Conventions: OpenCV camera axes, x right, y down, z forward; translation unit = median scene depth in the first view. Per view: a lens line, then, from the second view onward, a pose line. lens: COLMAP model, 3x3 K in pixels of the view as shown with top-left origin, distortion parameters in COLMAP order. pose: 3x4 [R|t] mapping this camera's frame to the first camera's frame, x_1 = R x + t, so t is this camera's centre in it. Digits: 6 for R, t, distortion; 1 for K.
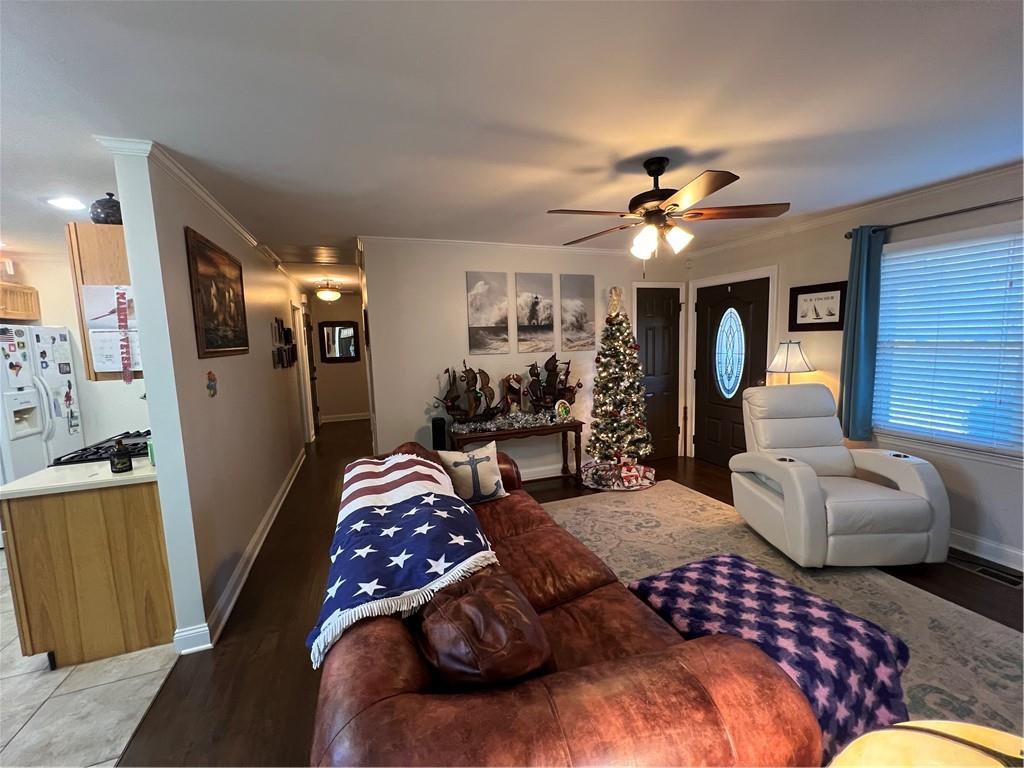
lens RADIAL K [[411.4, 0, 513.0], [0, 411.4, 380.8], [0, 0, 1]] dist [0.001275, 0.000633]
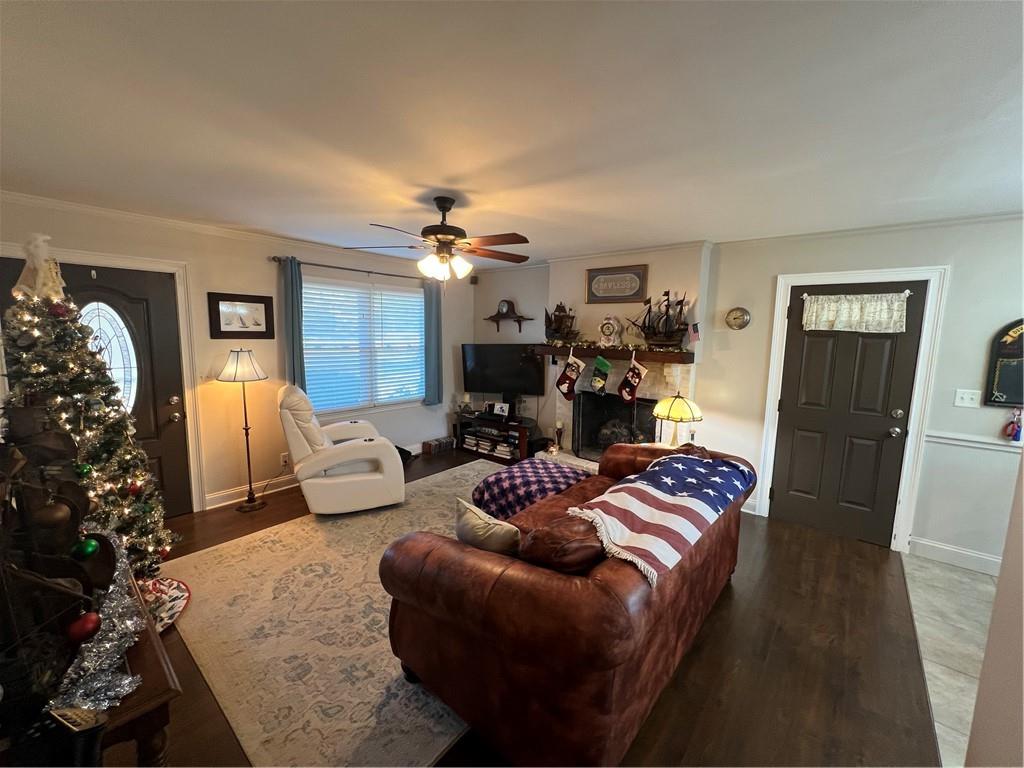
lens RADIAL K [[411.4, 0, 513.0], [0, 411.4, 380.8], [0, 0, 1]] dist [0.001275, 0.000633]
pose [[-0.493920, -0.085576, 0.865286, -0.557529], [0.087160, 0.985260, 0.147193, -0.119968], [-0.865128, 0.148120, -0.479181, 1.003015]]
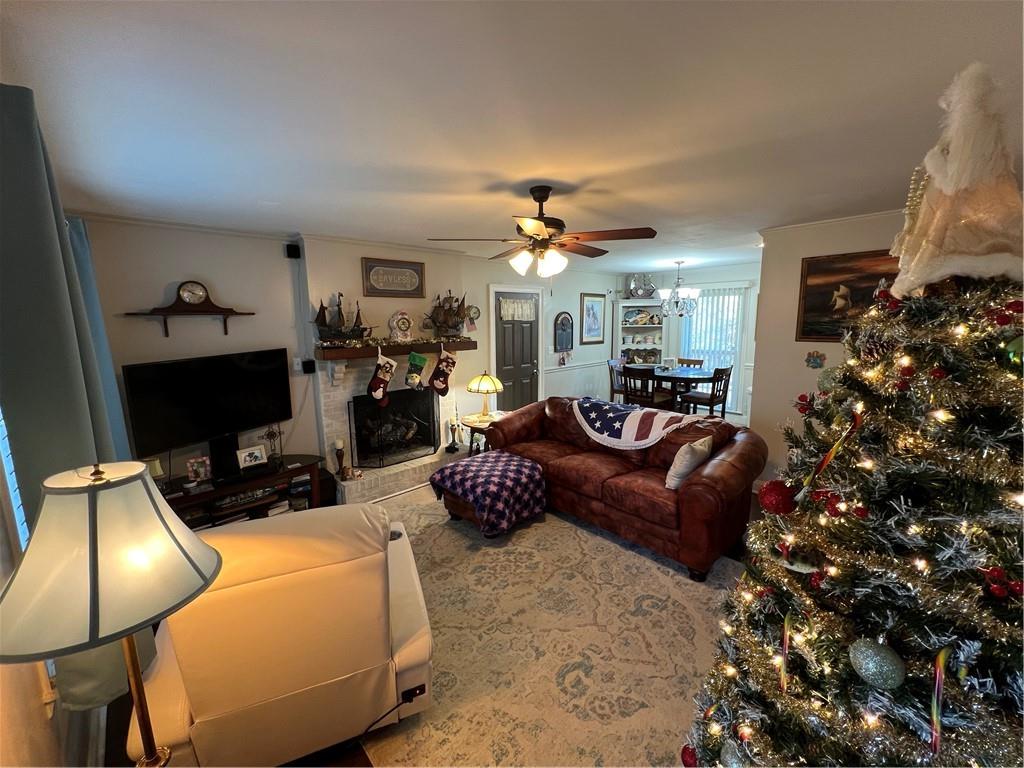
lens RADIAL K [[411.4, 0, 513.0], [0, 411.4, 380.8], [0, 0, 1]] dist [0.001275, 0.000633]
pose [[-0.921905, 0.101822, -0.373797, 0.591360], [0.001625, 0.965852, 0.259090, -0.221754], [0.387414, 0.238249, -0.890589, 1.396641]]
